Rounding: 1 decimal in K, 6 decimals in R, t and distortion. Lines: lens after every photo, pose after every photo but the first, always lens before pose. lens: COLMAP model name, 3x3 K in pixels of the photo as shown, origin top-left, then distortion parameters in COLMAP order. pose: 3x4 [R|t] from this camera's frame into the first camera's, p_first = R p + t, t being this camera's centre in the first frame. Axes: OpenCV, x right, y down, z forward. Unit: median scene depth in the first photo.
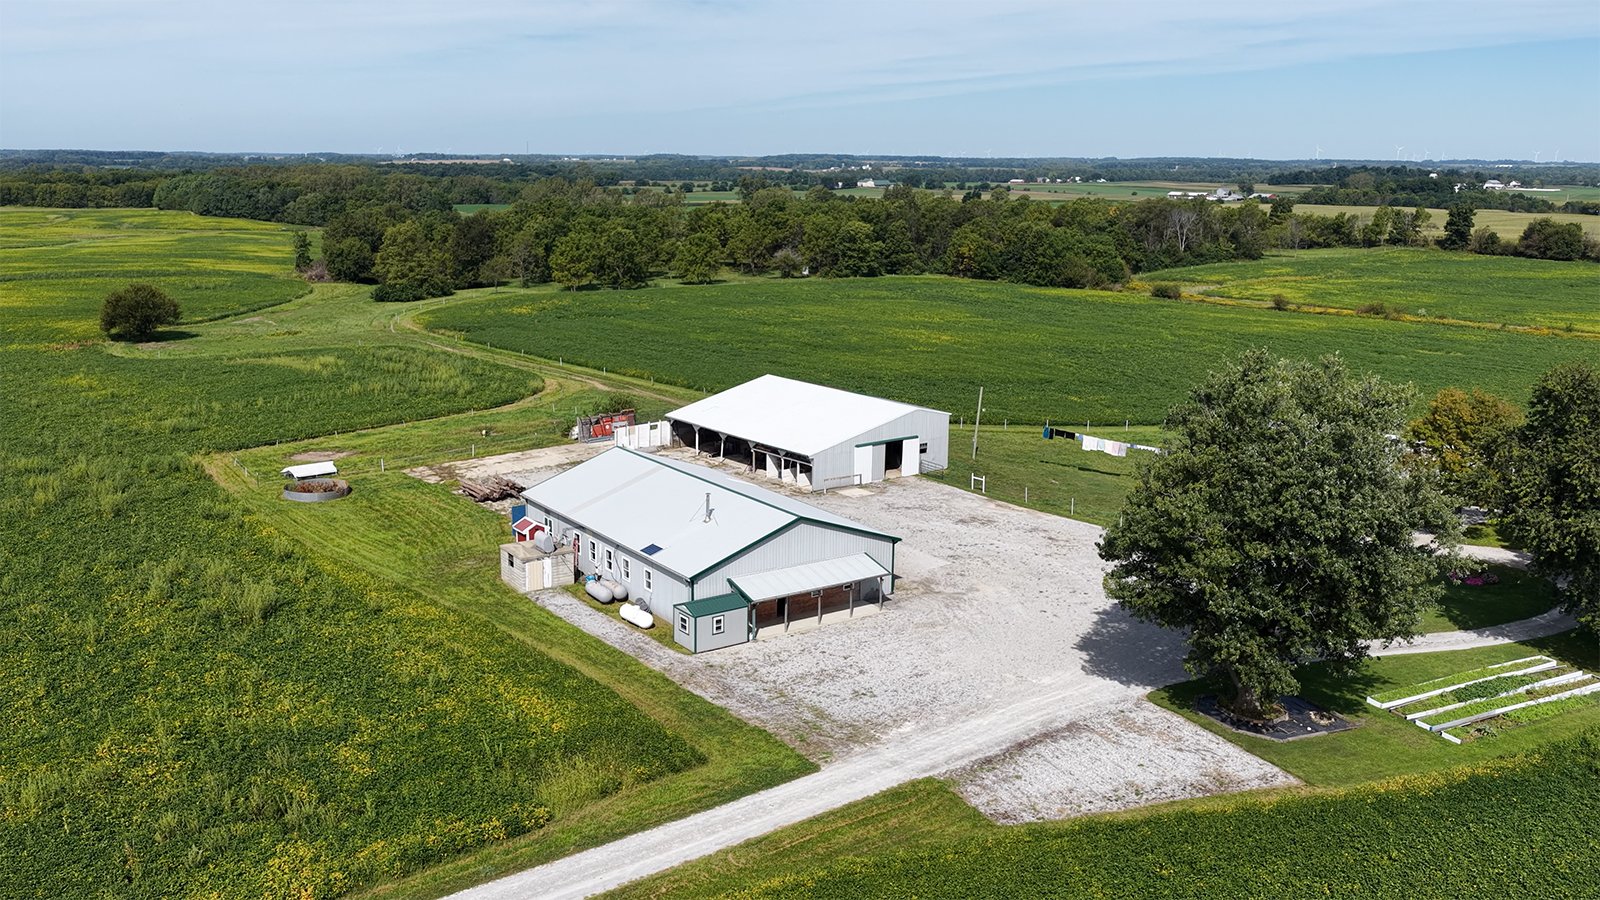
lens RADIAL K [[1369.5, 0, 803.2], [0, 1369.5, 450.6], [0, 0, 1]] dist [-0.009627, 0.000847]
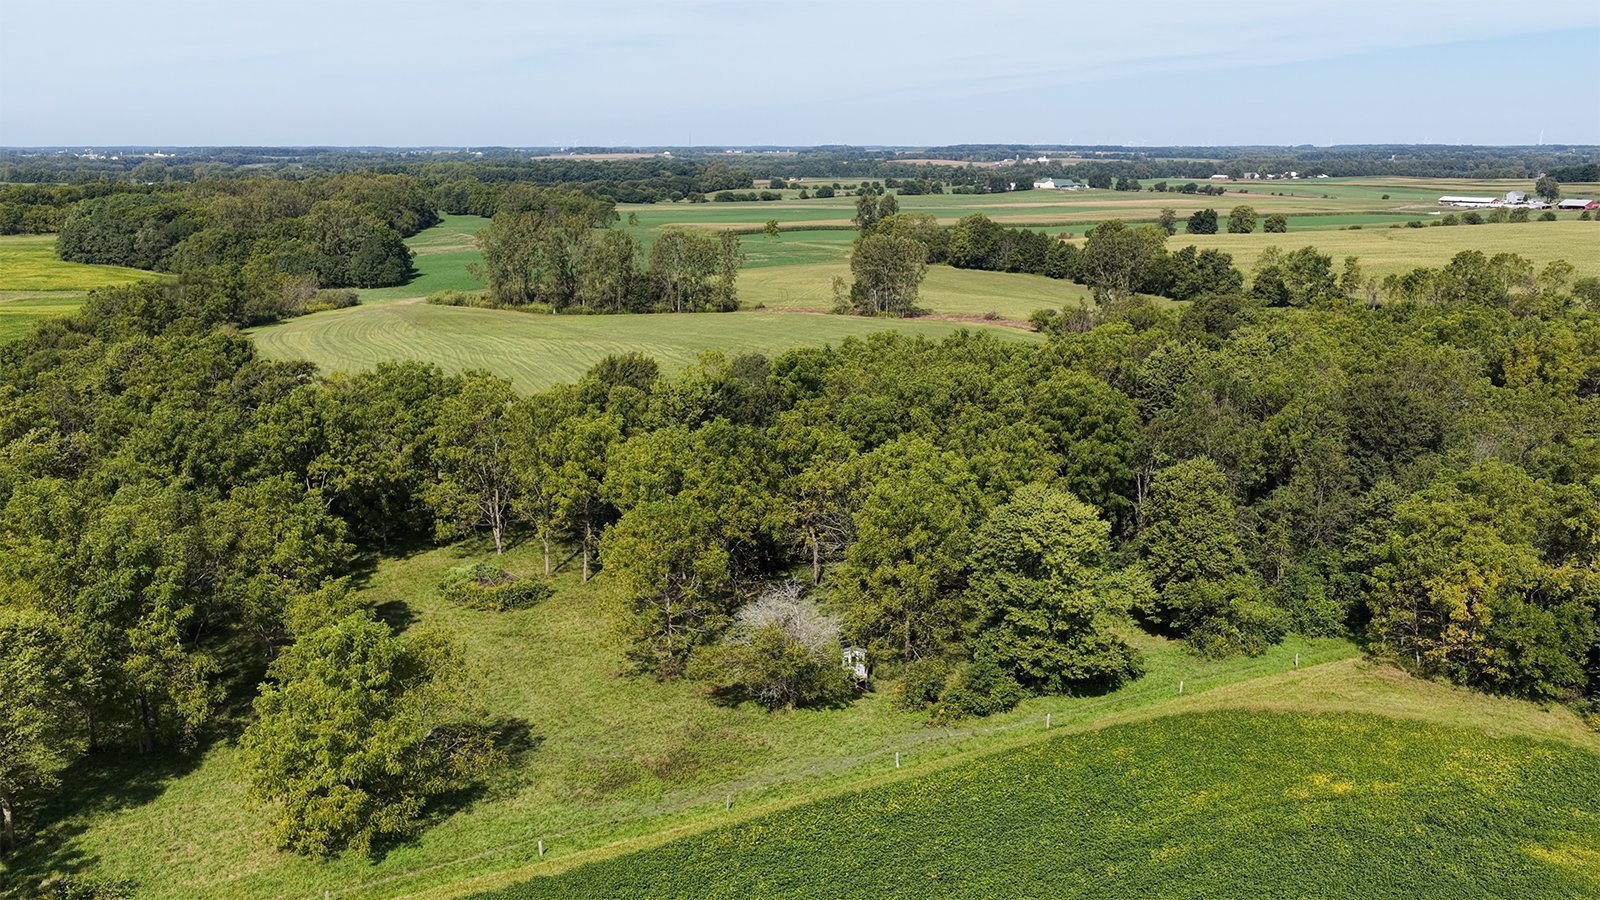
lens RADIAL K [[1369.5, 0, 796.7], [0, 1369.5, 453.1], [0, 0, 1]] dist [-0.009627, 0.000847]
pose [[0.991787, 0.020522, -0.126245, 0.053306], [-0.019375, 0.999759, 0.010306, -0.395787], [0.126426, -0.007775, 0.991946, 1.625896]]
